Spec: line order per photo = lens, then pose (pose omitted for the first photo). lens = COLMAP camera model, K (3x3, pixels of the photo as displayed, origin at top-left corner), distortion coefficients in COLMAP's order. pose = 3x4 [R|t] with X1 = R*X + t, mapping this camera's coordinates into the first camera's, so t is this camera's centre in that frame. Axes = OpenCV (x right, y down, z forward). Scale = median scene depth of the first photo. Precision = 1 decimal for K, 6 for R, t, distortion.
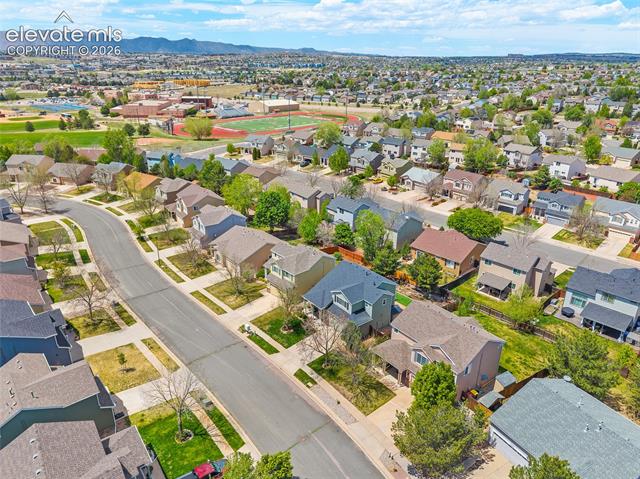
lens RADIAL K [[439.5, 0, 320.0], [0, 439.5, 239.5], [0, 0, 1]] dist [0.042193, -0.031981]
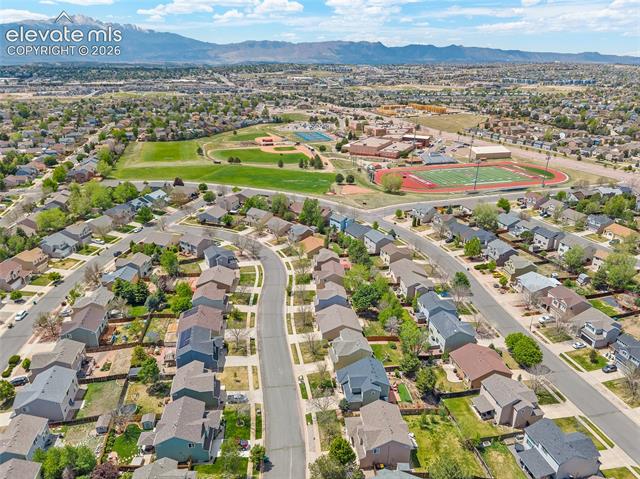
lens RADIAL K [[439.5, 0, 320.0], [0, 439.5, 239.5], [0, 0, 1]] dist [0.042193, -0.031981]
pose [[0.856262, 0.195693, -0.478038, 0.157748], [-0.198177, 0.979094, 0.045834, -0.109275], [0.477013, 0.055490, 0.877143, -0.136072]]
